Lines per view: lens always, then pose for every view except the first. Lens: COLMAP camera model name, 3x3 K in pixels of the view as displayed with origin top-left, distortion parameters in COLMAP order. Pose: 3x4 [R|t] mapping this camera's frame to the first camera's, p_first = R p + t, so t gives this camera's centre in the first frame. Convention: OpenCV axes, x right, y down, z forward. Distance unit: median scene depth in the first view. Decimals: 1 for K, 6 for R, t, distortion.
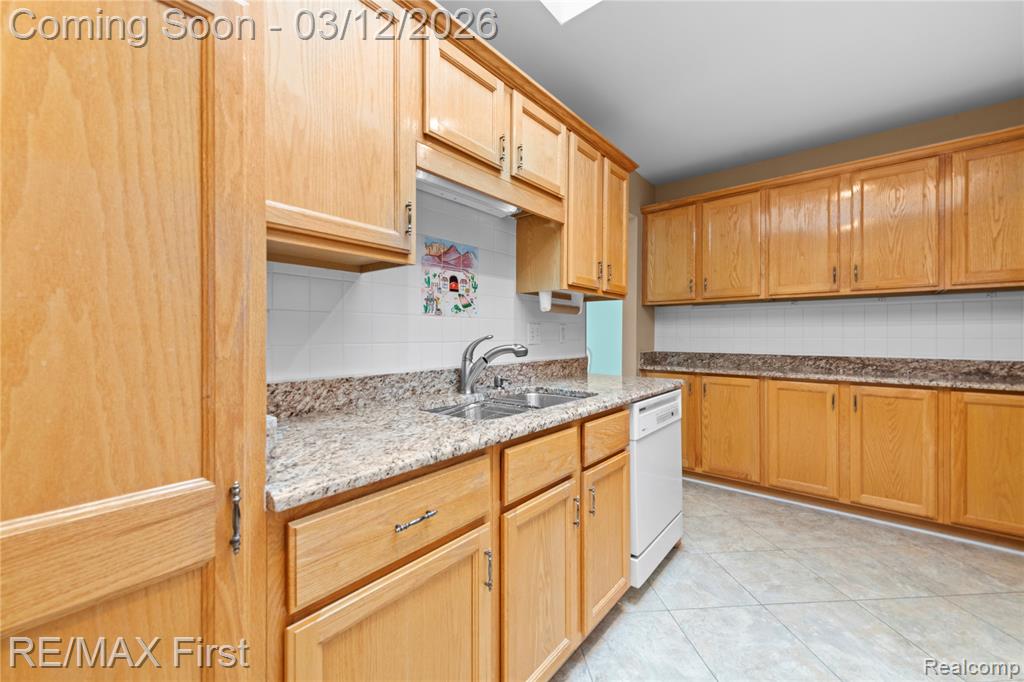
lens RADIAL K [[408.4, 0, 510.2], [0, 408.4, 335.8], [0, 0, 1]] dist [0.016774, -0.004254]
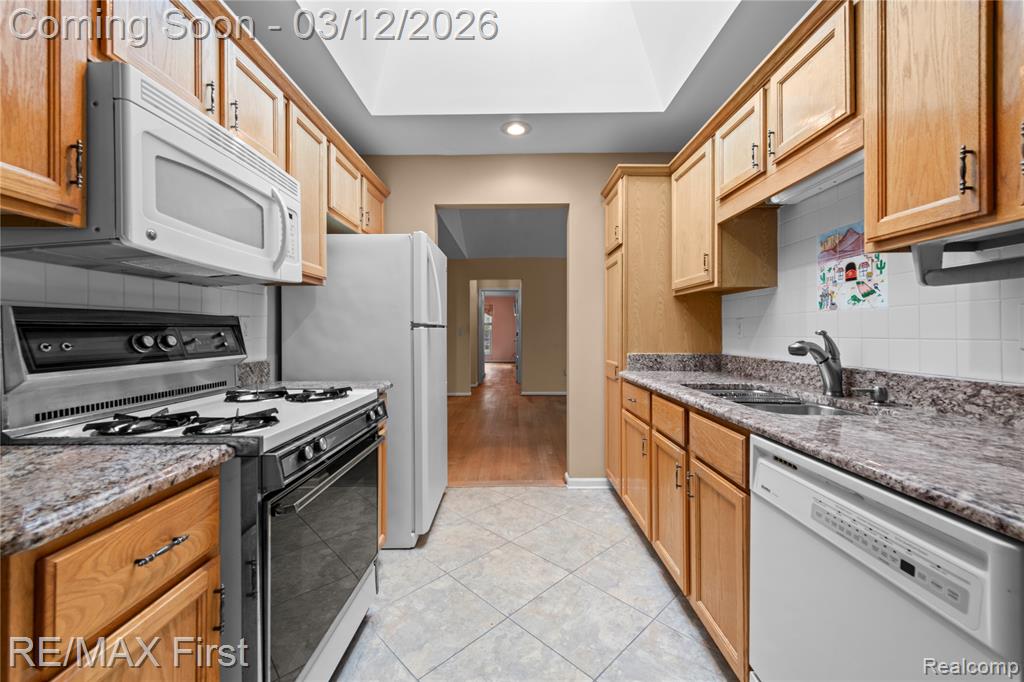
lens RADIAL K [[408.4, 0, 503.9], [0, 408.4, 333.1], [0, 0, 1]] dist [0.016774, -0.004254]
pose [[-0.782878, 0.003331, -0.622166, 0.809917], [0.002069, 0.999994, 0.002750, 0.000318], [0.622171, 0.000866, -0.782881, 0.999178]]
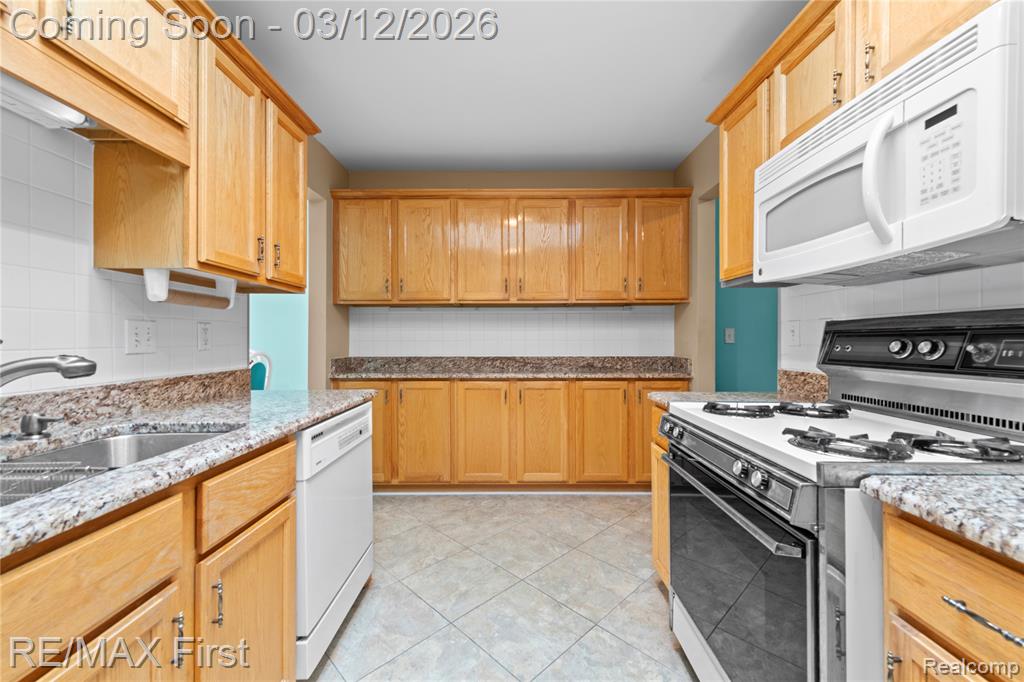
lens RADIAL K [[408.4, 0, 509.4], [0, 408.4, 339.3], [0, 0, 1]] dist [0.016774, -0.004254]
pose [[0.773017, -0.002918, 0.634379, 0.095516], [0.003180, 0.999995, 0.000726, 0.000617], [-0.634378, 0.001456, 0.773022, 0.150779]]
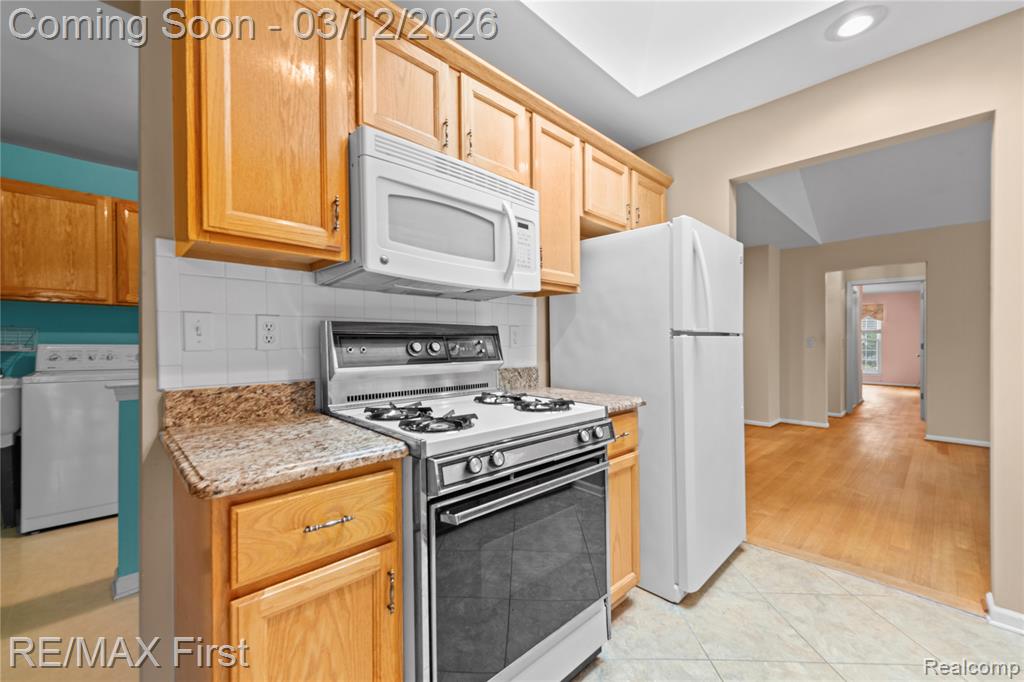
lens RADIAL K [[408.4, 0, 507.7], [0, 408.4, 343.6], [0, 0, 1]] dist [0.016774, -0.004254]
pose [[-0.993314, -0.006214, 0.115277, 0.601520], [-0.005431, 0.999960, 0.007105, 0.000384], [-0.115316, 0.006431, -0.993308, 0.933140]]
